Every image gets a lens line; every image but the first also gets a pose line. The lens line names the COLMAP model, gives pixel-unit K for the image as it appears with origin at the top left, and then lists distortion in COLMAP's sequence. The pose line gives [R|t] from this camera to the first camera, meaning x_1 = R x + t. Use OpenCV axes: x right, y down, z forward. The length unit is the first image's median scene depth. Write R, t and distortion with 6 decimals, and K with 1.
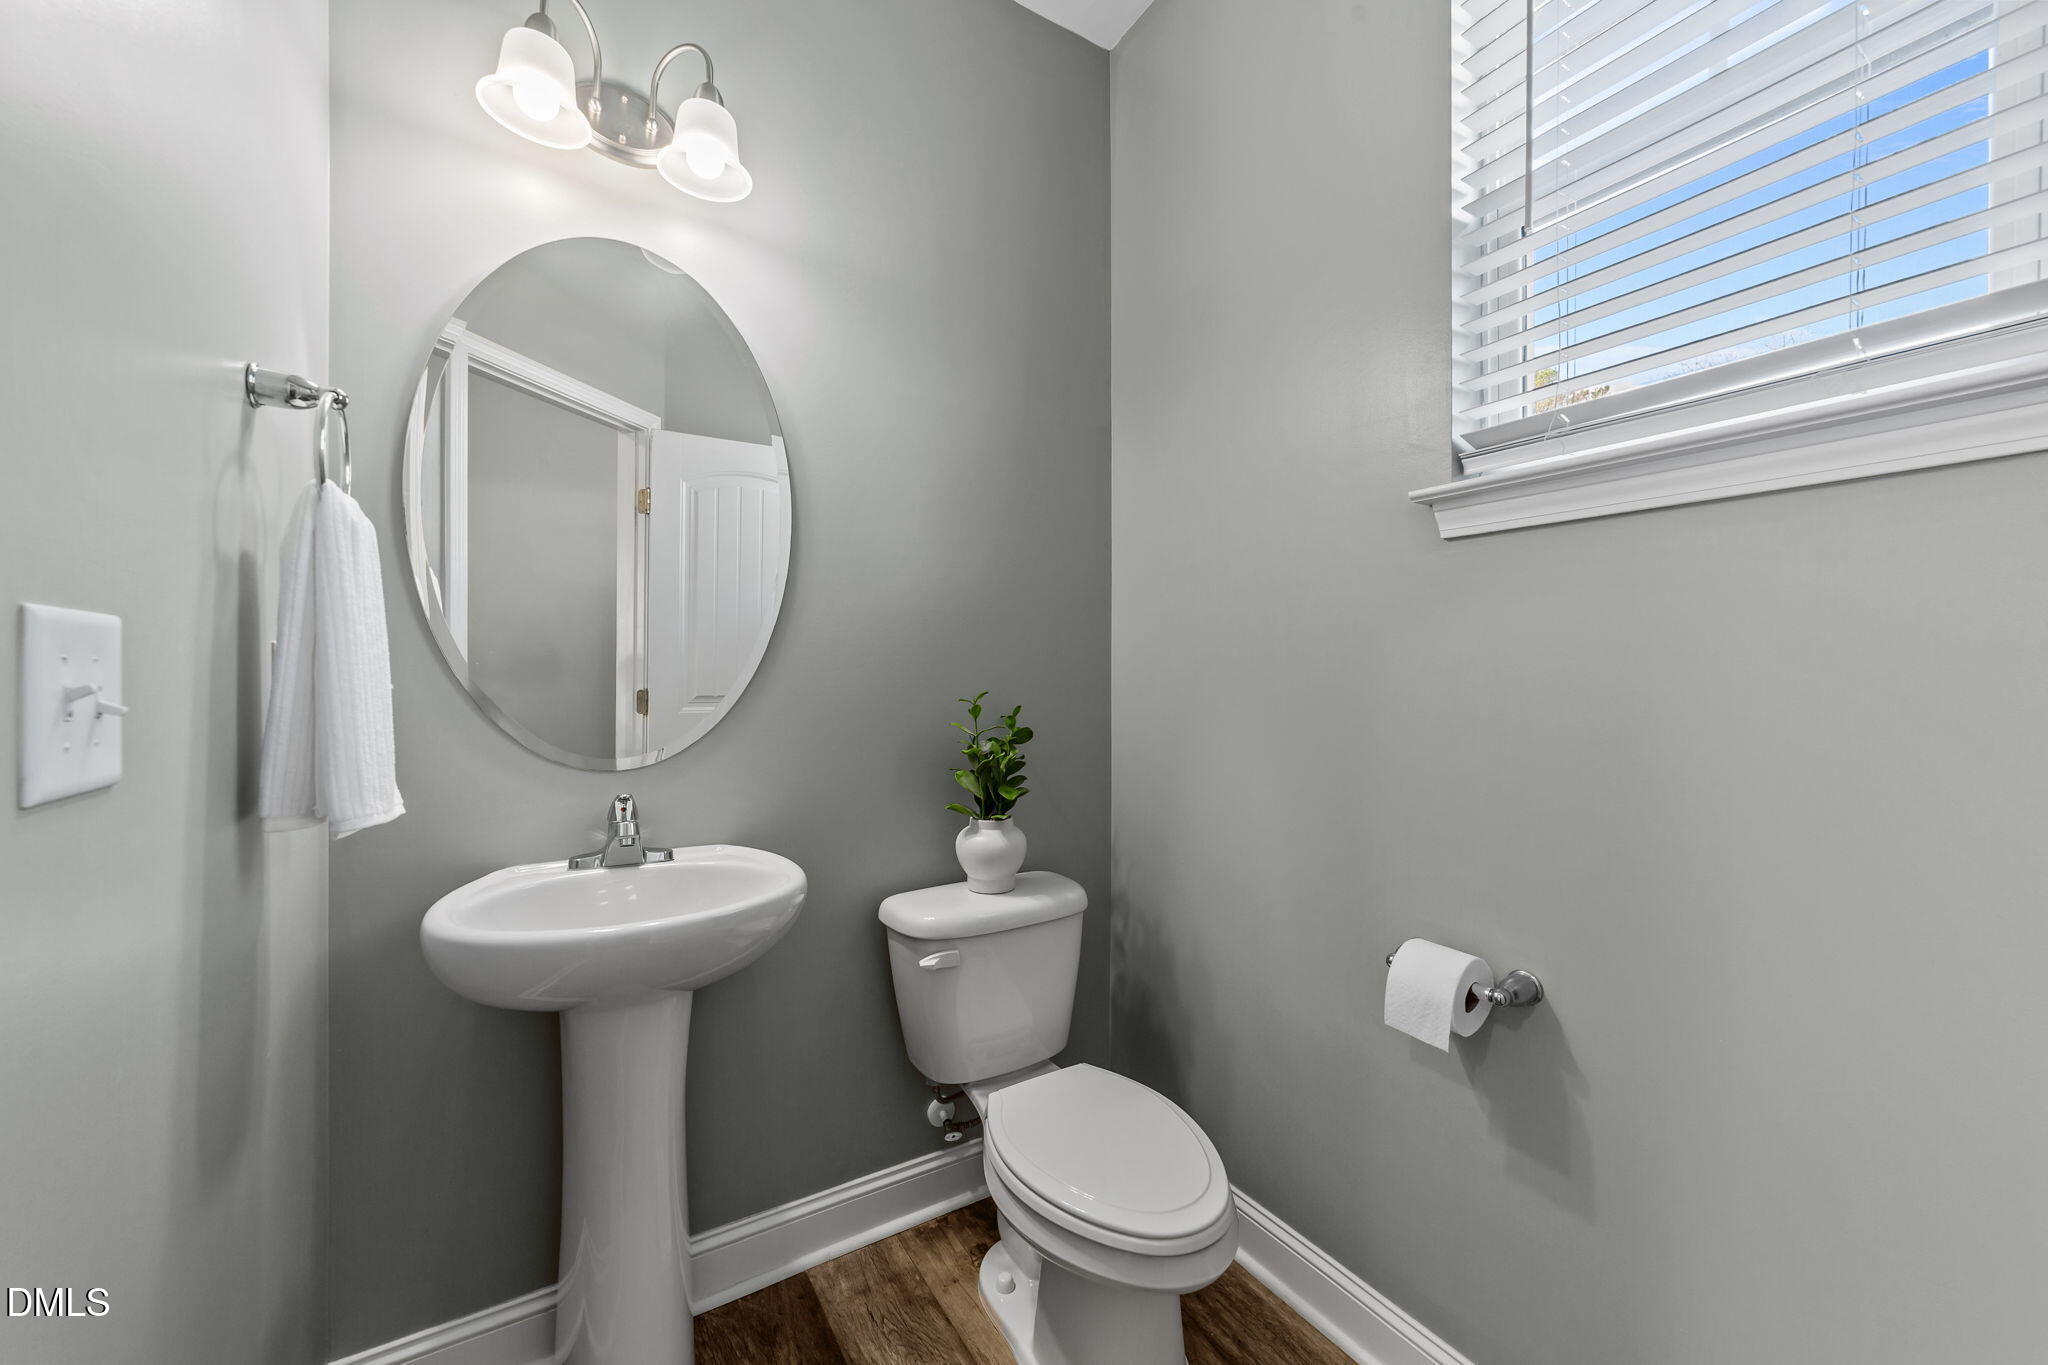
lens RADIAL K [[768.3, 0, 1031.3], [0, 768.3, 689.5], [0, 0, 1]] dist [-0.022519, -0.000091]
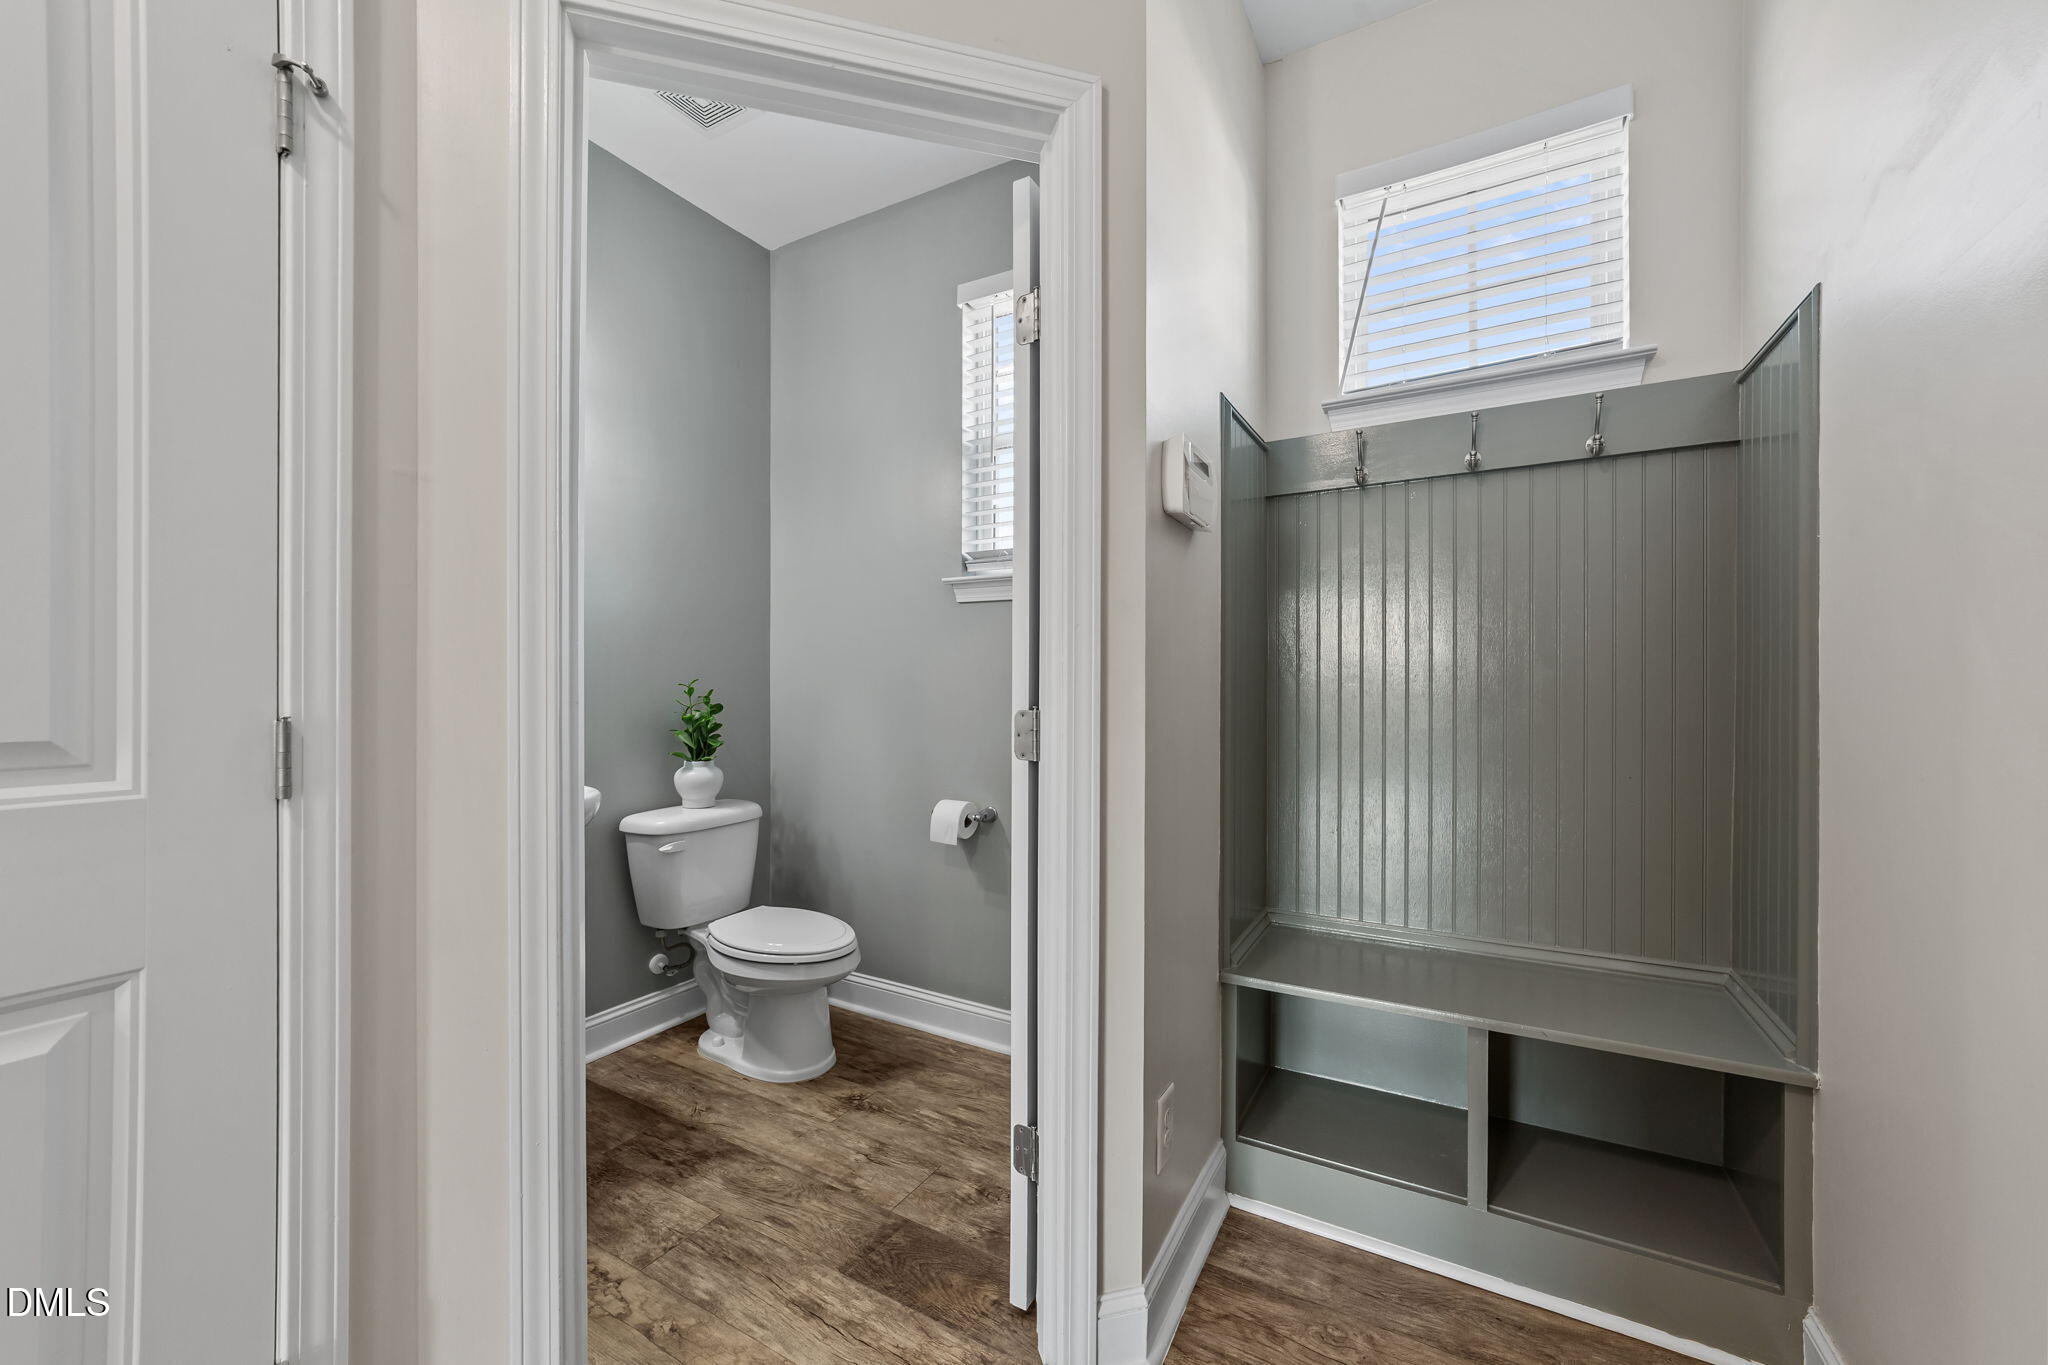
lens RADIAL K [[768.3, 0, 1034.9], [0, 768.3, 694.6], [0, 0, 1]] dist [-0.022519, -0.000091]
pose [[0.871237, 0.000599, 0.490862, -0.226779], [0.001654, 0.999990, -0.004157, 0.042613], [-0.490860, 0.004433, 0.871227, -0.705157]]
